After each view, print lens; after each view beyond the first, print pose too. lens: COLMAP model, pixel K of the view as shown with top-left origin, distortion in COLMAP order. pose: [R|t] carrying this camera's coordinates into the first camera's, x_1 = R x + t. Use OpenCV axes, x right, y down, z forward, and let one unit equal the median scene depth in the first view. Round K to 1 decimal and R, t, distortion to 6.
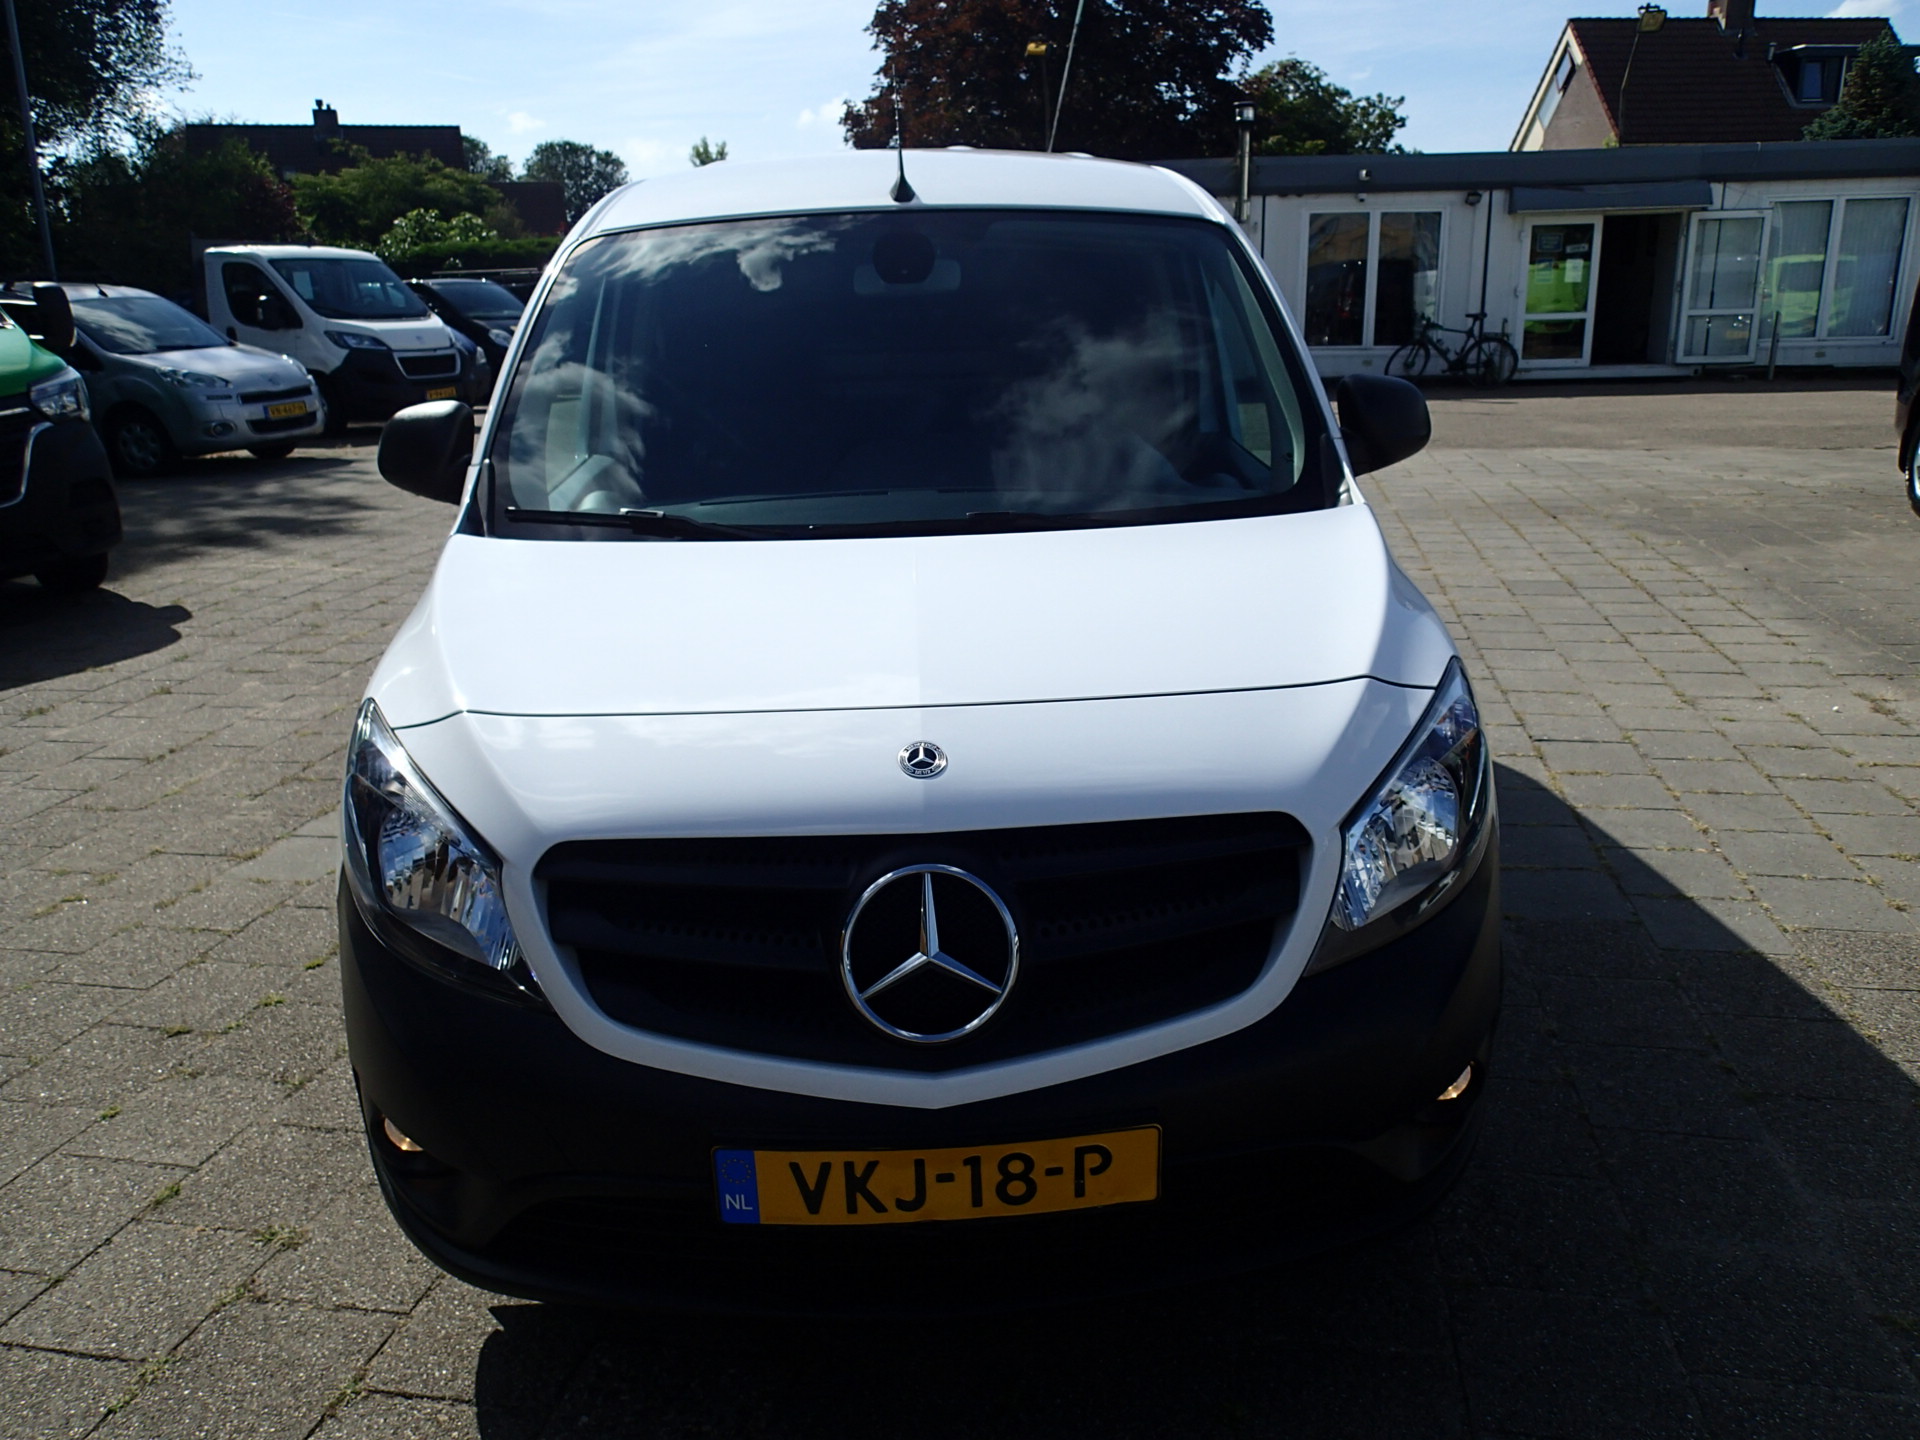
lens RADIAL K [[1430.1, 0, 976.4], [0, 1430.1, 712.8], [0, 0, 1]] dist [0.007885, -0.016264]
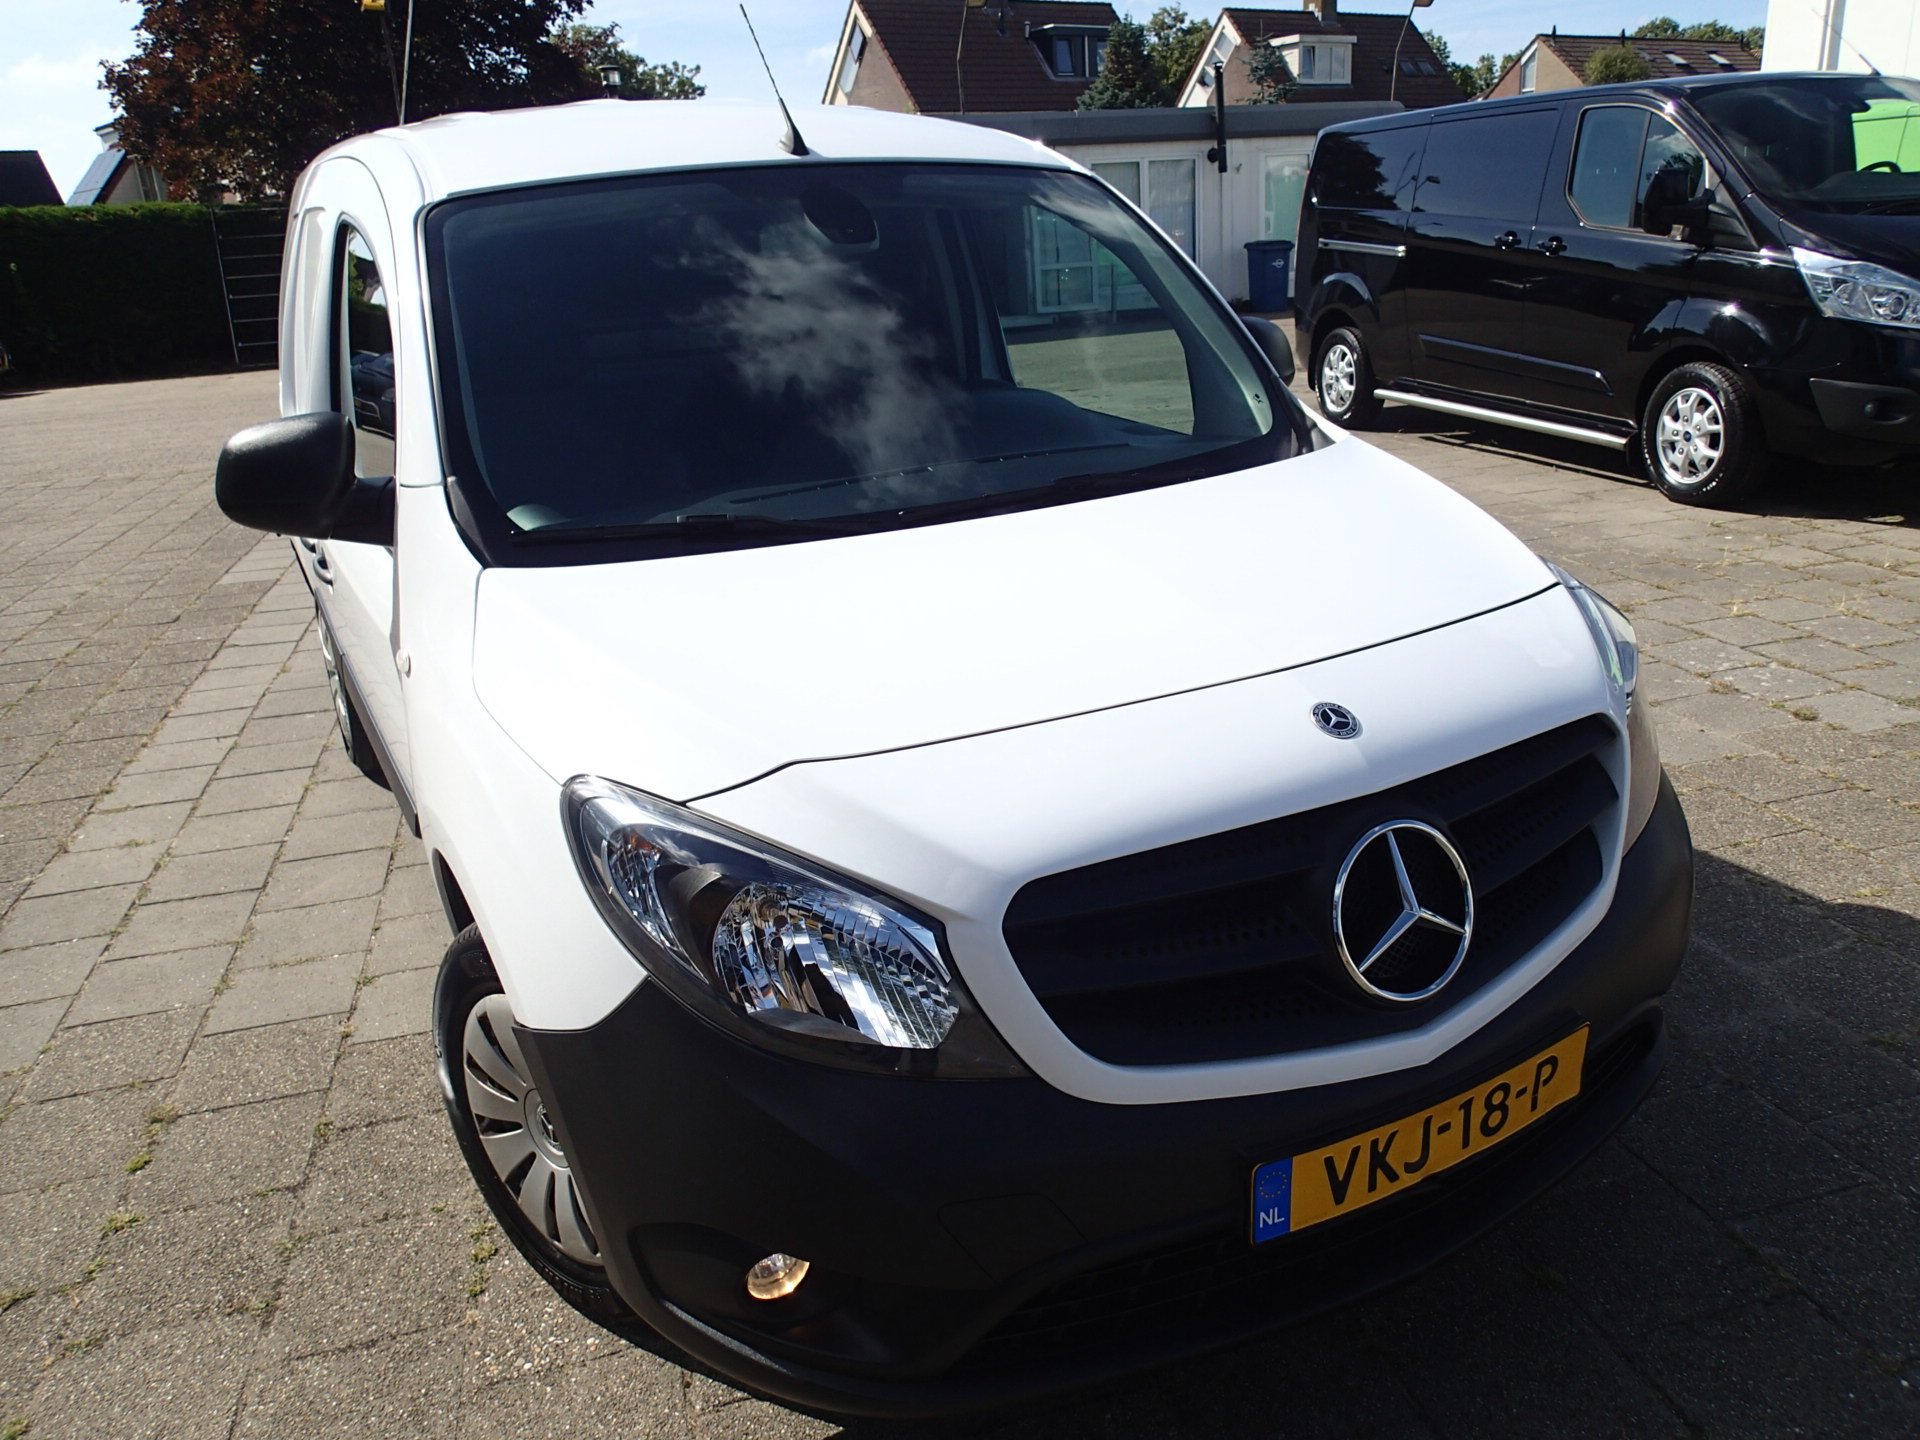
lens RADIAL K [[1430.1, 0, 970.3], [0, 1430.1, 723.9], [0, 0, 1]] dist [0.007885, -0.016264]
pose [[0.896769, -0.169834, 0.408610, -0.155554], [0.159628, 0.985398, 0.059236, -0.014767], [-0.412704, 0.012104, 0.910785, 0.051604]]
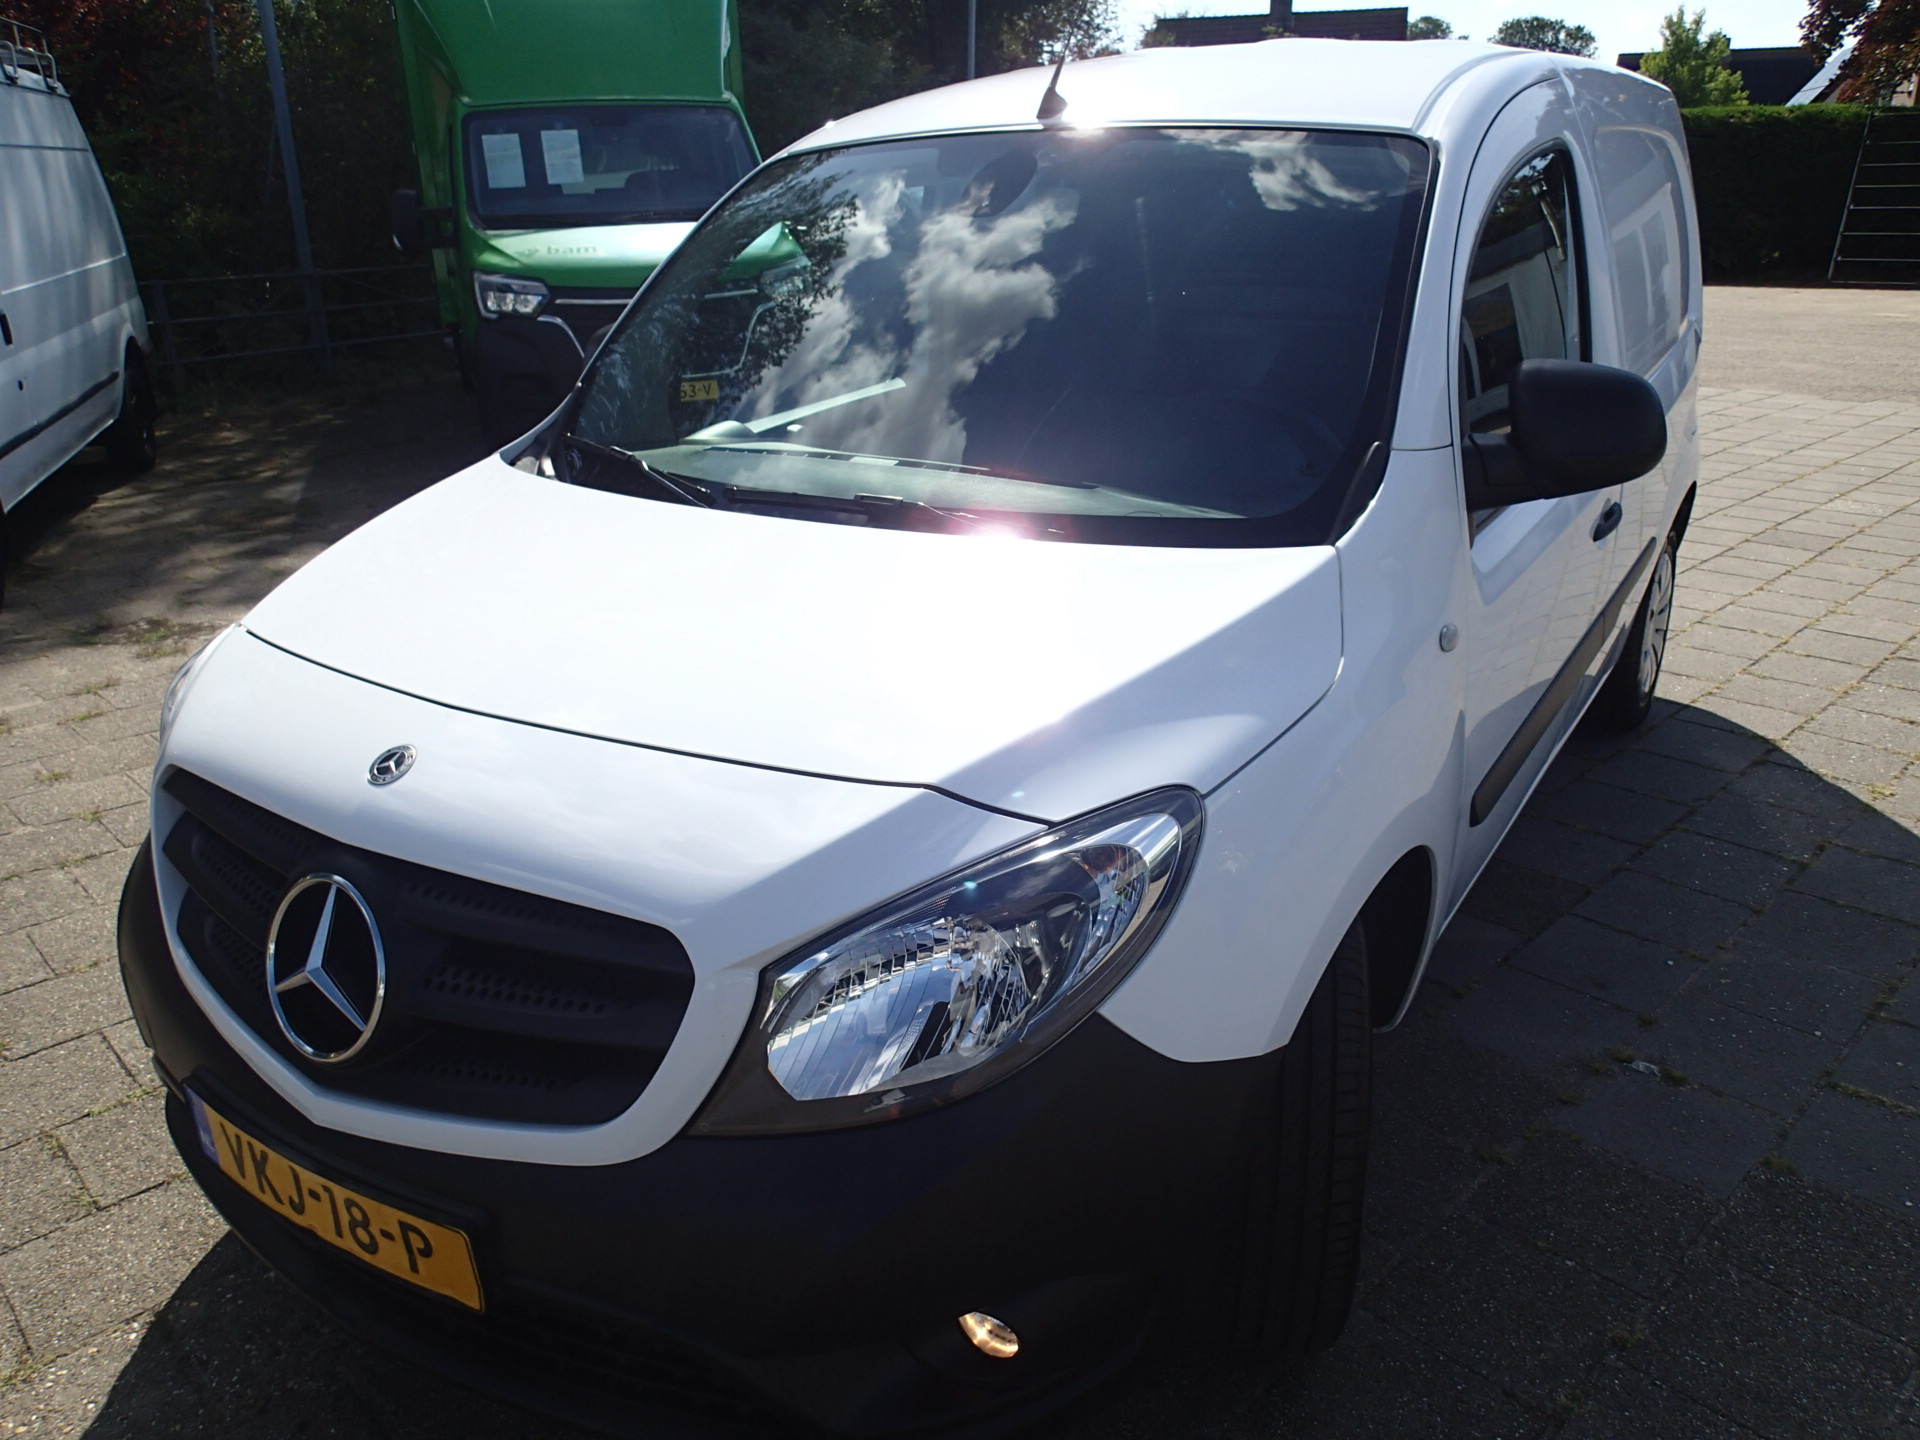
lens RADIAL K [[1430.1, 0, 959.2], [0, 1430.1, 724.0], [0, 0, 1]] dist [0.007885, -0.016264]
pose [[0.817767, 0.211140, -0.535422, 0.178583], [-0.169345, 0.977369, 0.126773, -0.040617], [0.550072, -0.012999, 0.835016, 0.101587]]
